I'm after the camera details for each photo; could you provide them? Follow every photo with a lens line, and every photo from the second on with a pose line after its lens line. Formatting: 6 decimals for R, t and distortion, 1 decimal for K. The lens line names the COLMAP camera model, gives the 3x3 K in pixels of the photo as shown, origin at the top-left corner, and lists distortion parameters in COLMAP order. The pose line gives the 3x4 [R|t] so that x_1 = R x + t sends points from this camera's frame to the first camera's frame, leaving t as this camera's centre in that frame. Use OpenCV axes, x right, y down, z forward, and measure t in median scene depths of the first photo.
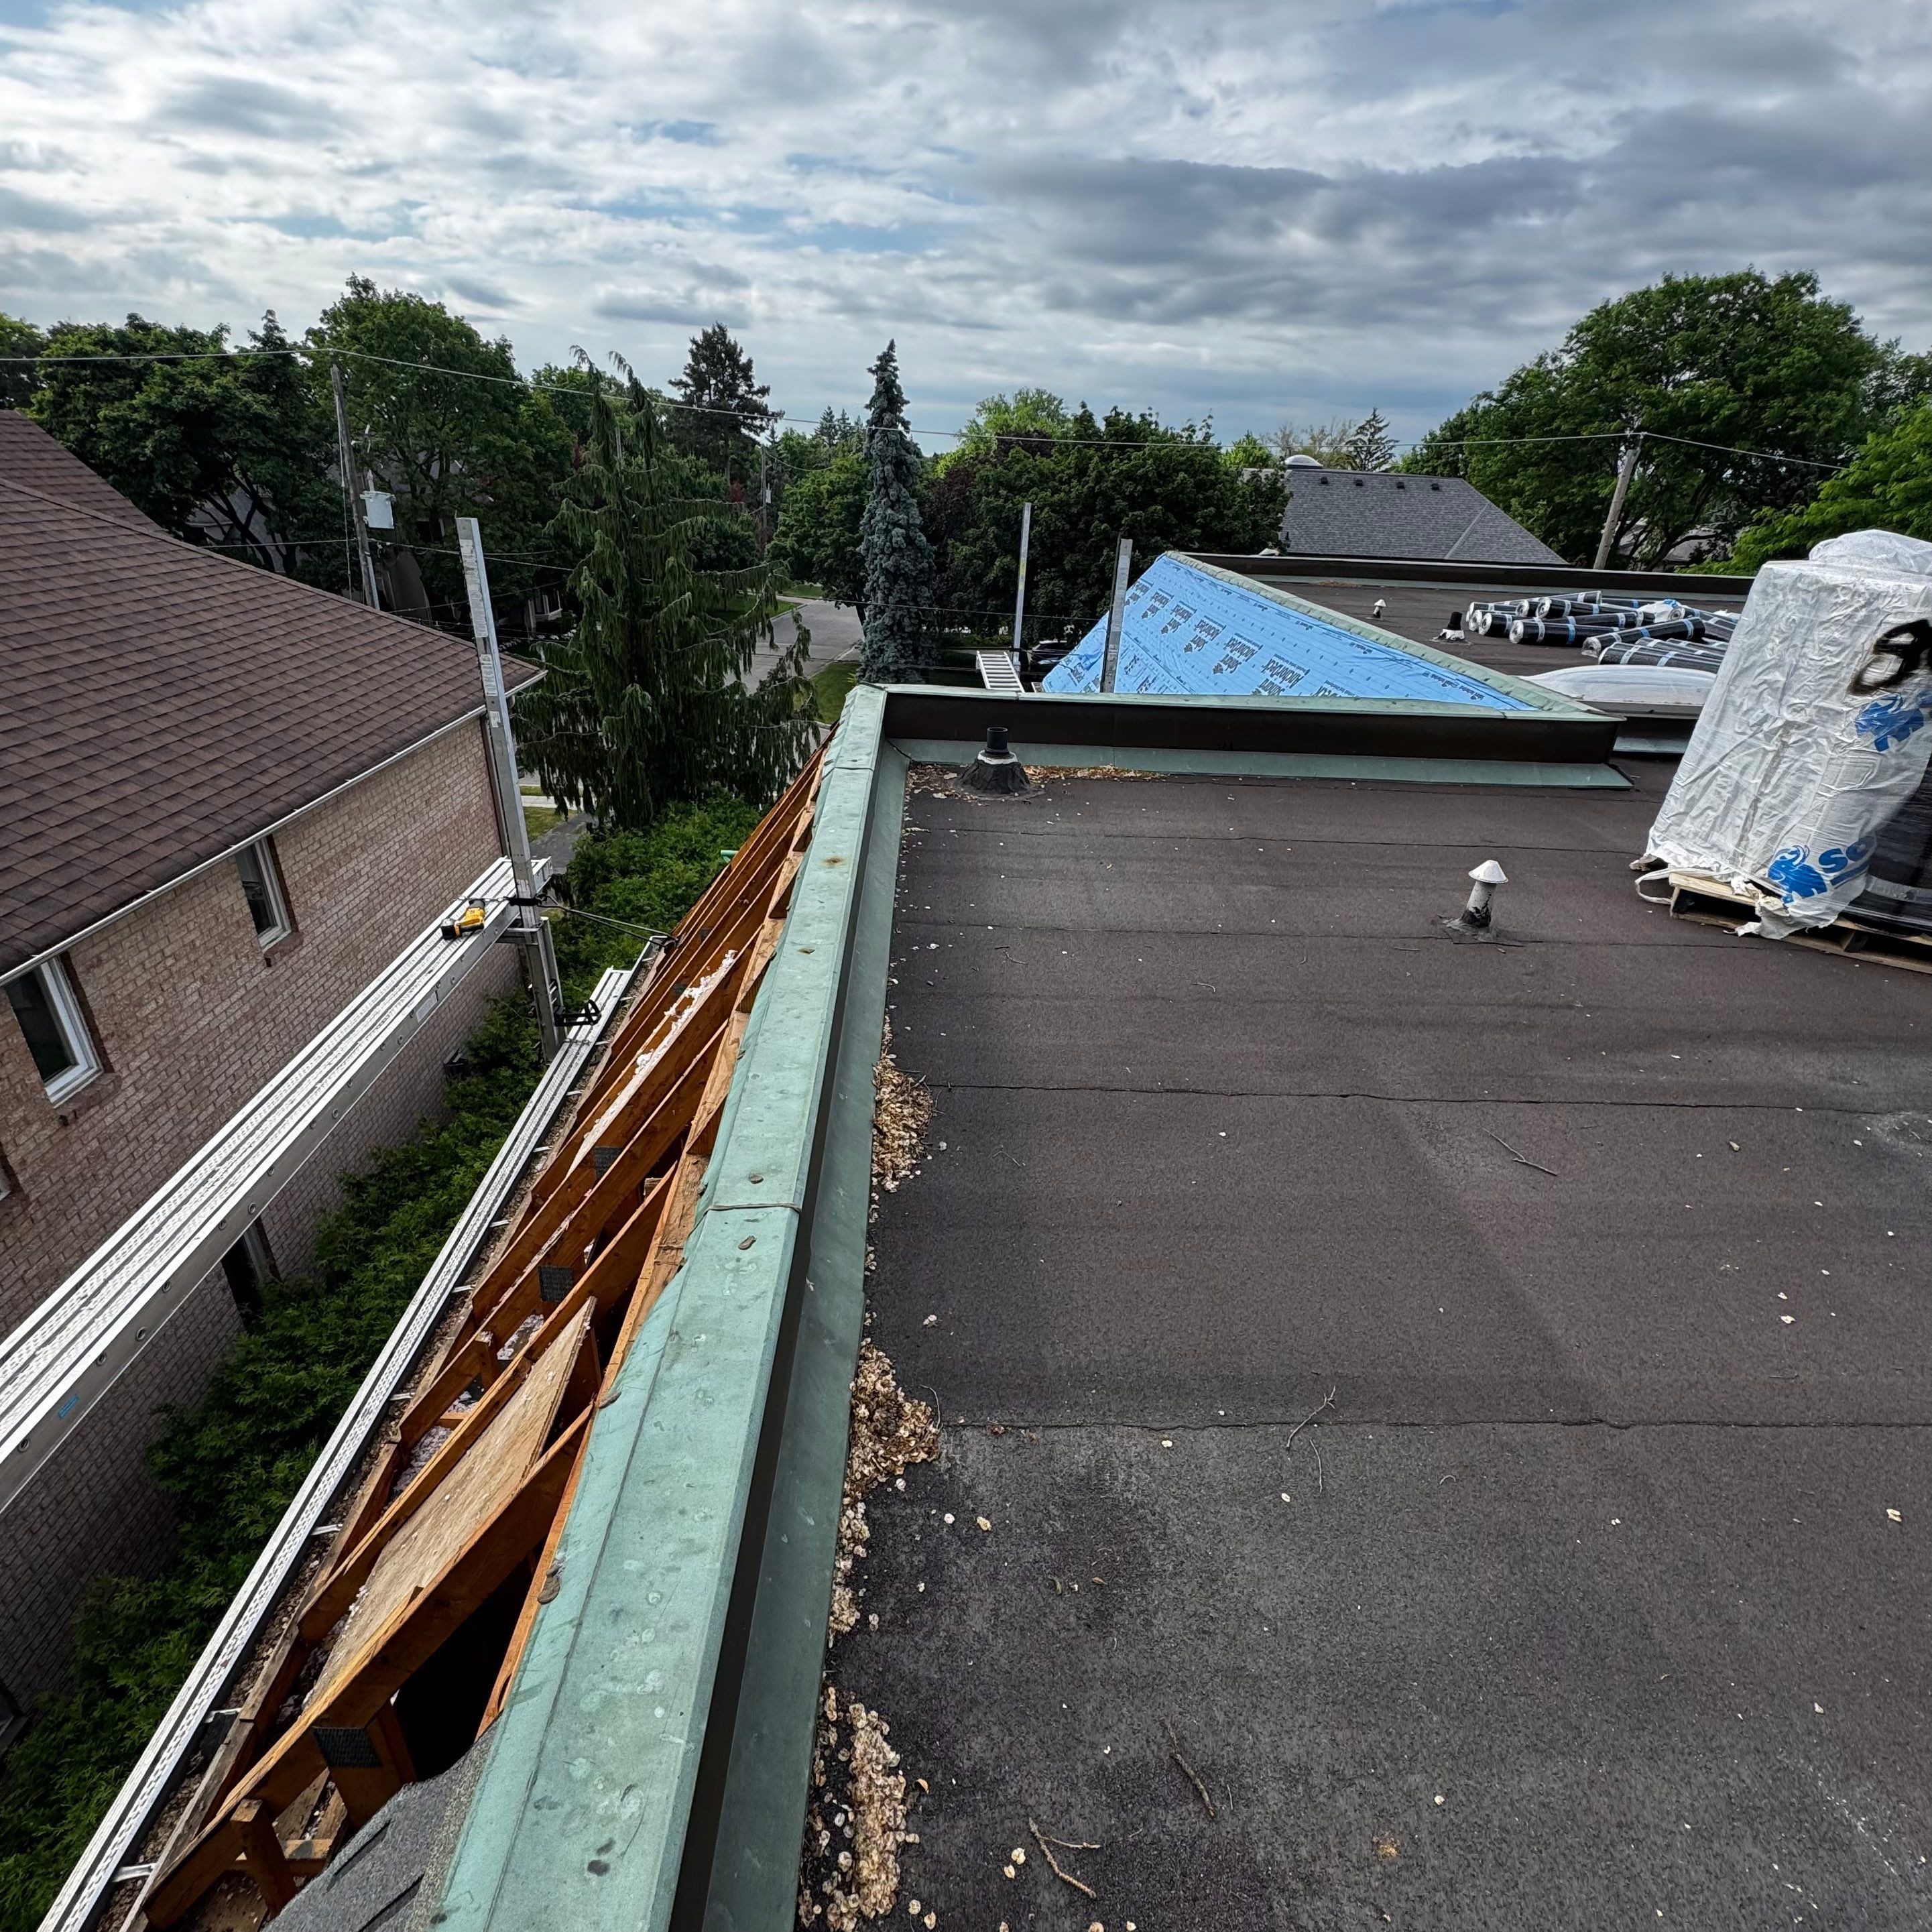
lens RADIAL K [[1020.2, 0, 965.2], [0, 1020.2, 971.4], [0, 0, 1]] dist [-0.001409, 0.000265]
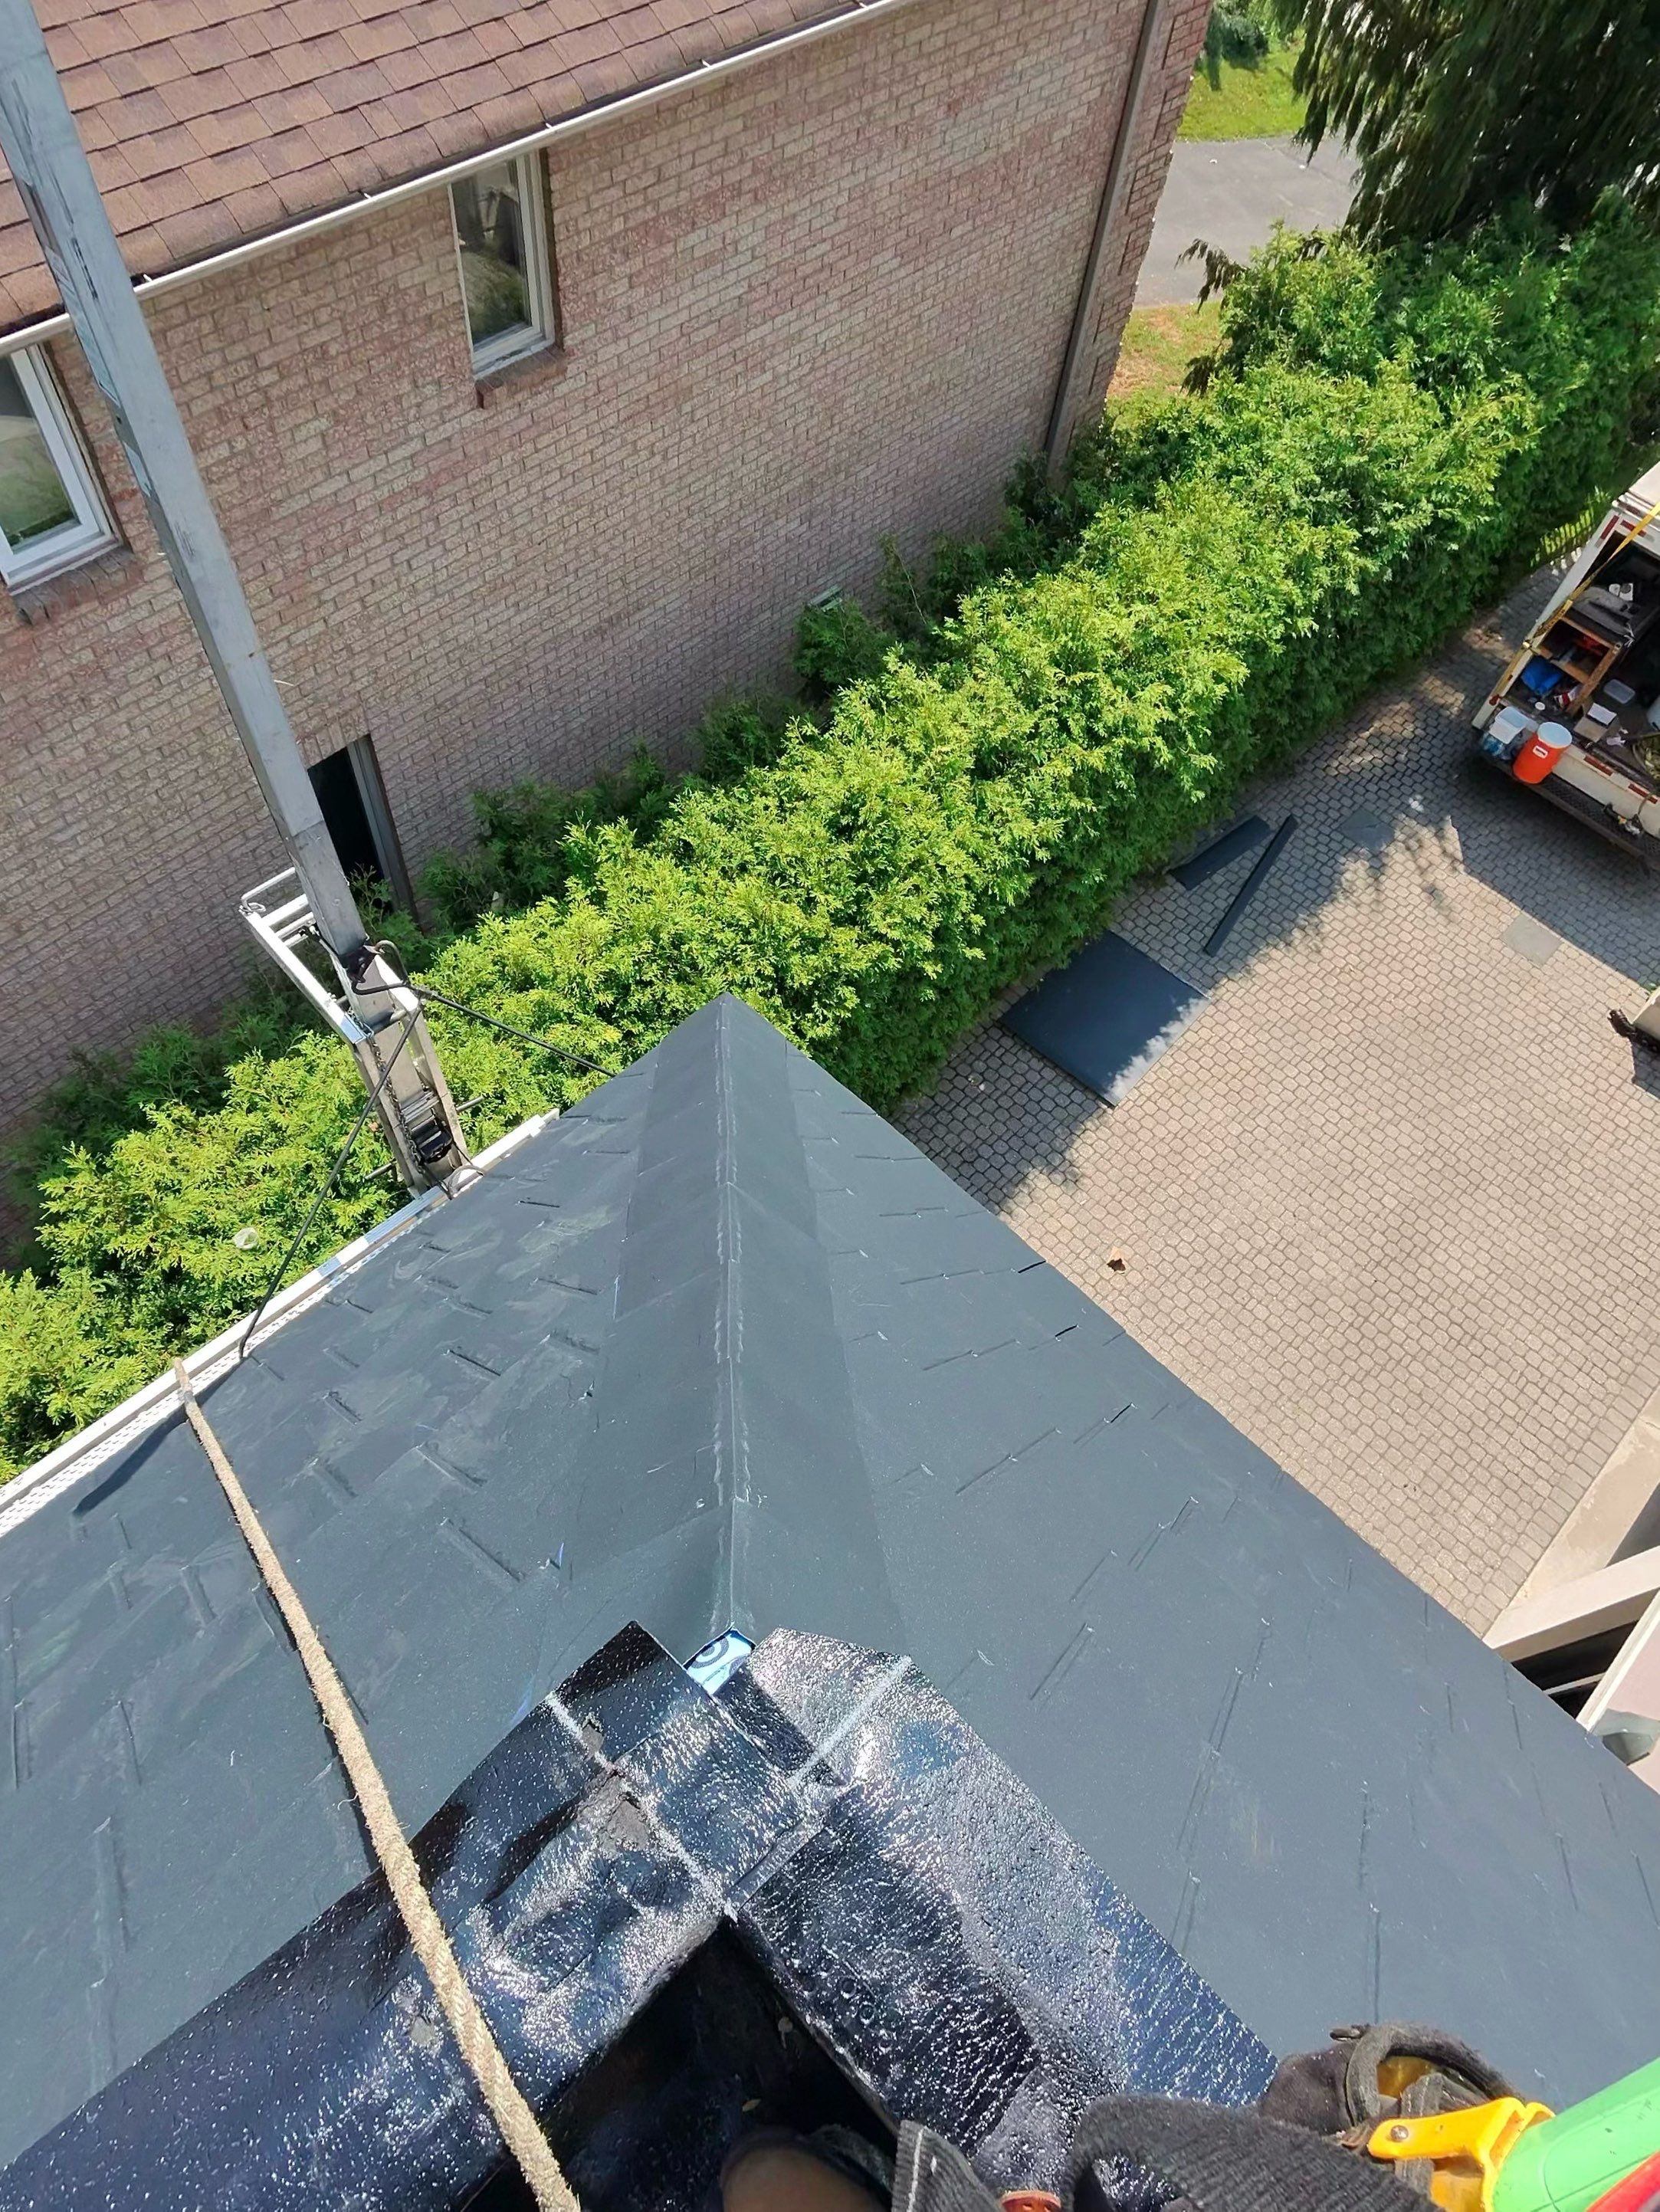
lens RADIAL K [[1394.4, 0, 813.8], [0, 1394.4, 1099.1], [0, 0, 1]] dist [-0.009280, -0.001016]
pose [[0.681707, 0.621499, -0.386024, -0.038847], [-0.351092, 0.740799, 0.572670, -0.483452], [0.641880, -0.254863, 0.723211, 0.977479]]
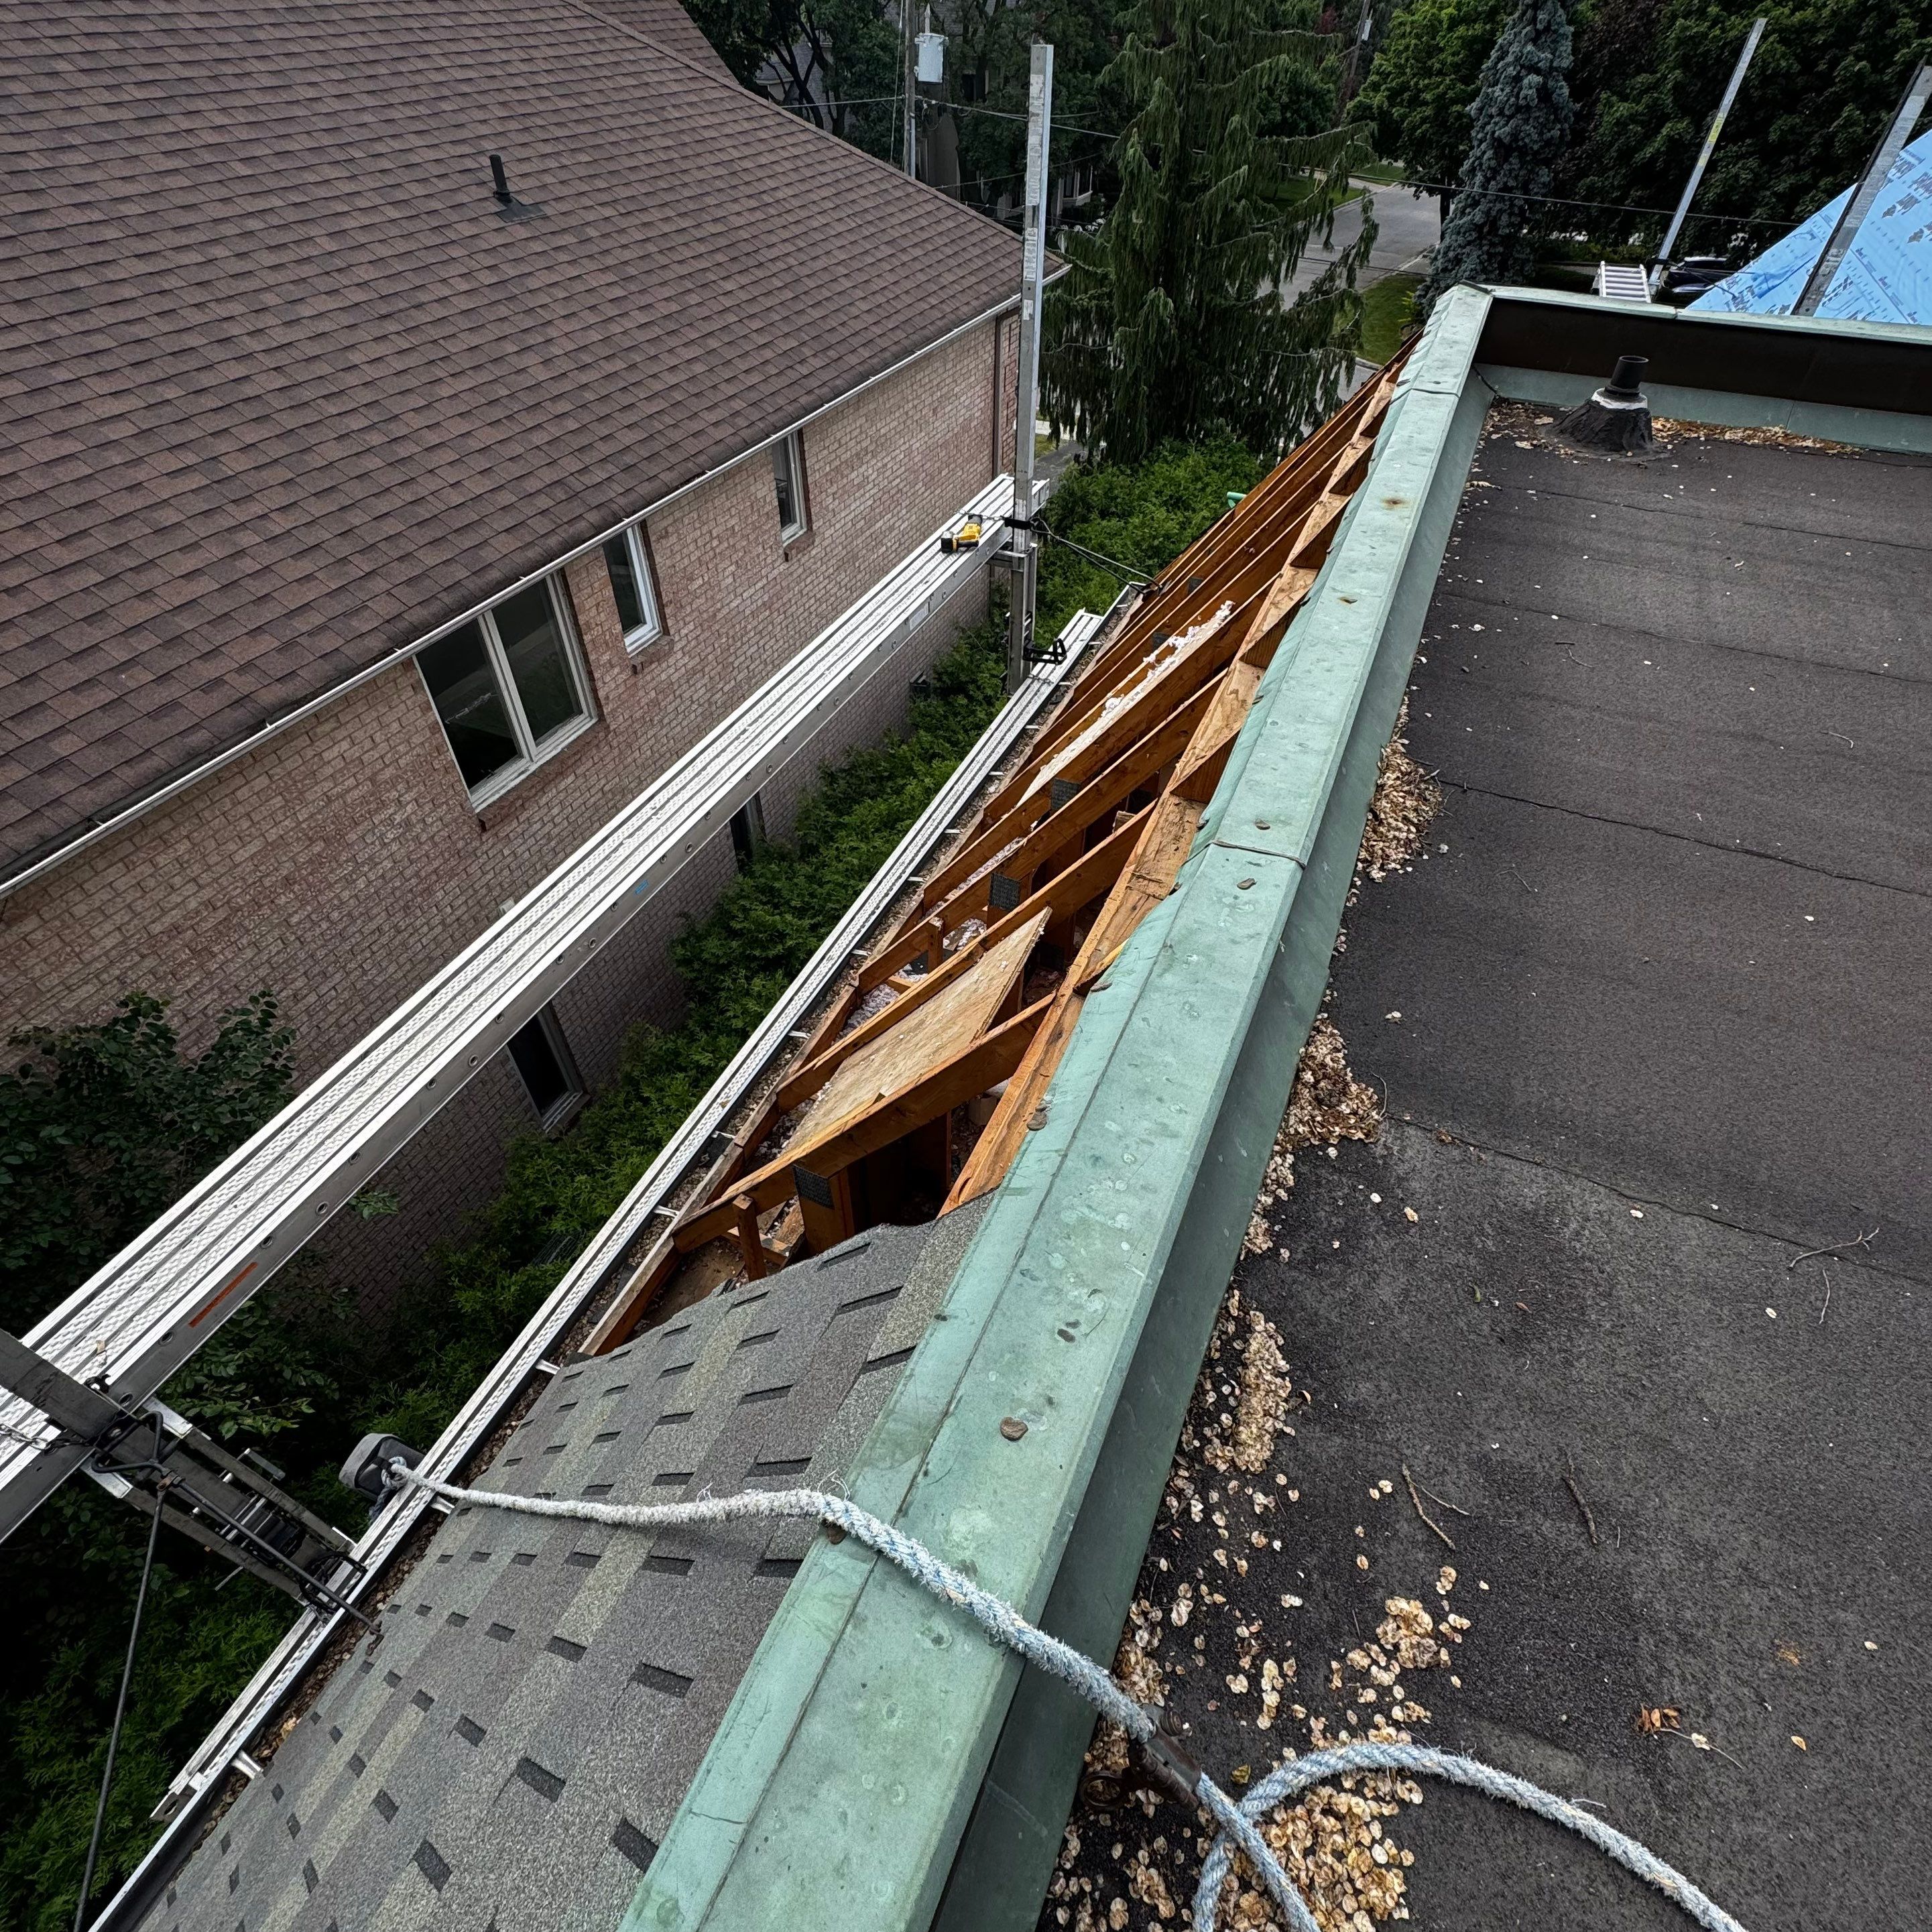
lens RADIAL K [[1020.2, 0, 966.1], [0, 1020.2, 971.6], [0, 0, 1]] dist [-0.001409, 0.000265]
pose [[0.898901, 0.280514, -0.336585, -0.029618], [-0.165216, 0.928490, 0.332580, 0.018210], [0.405809, -0.243347, 0.880966, 0.002165]]
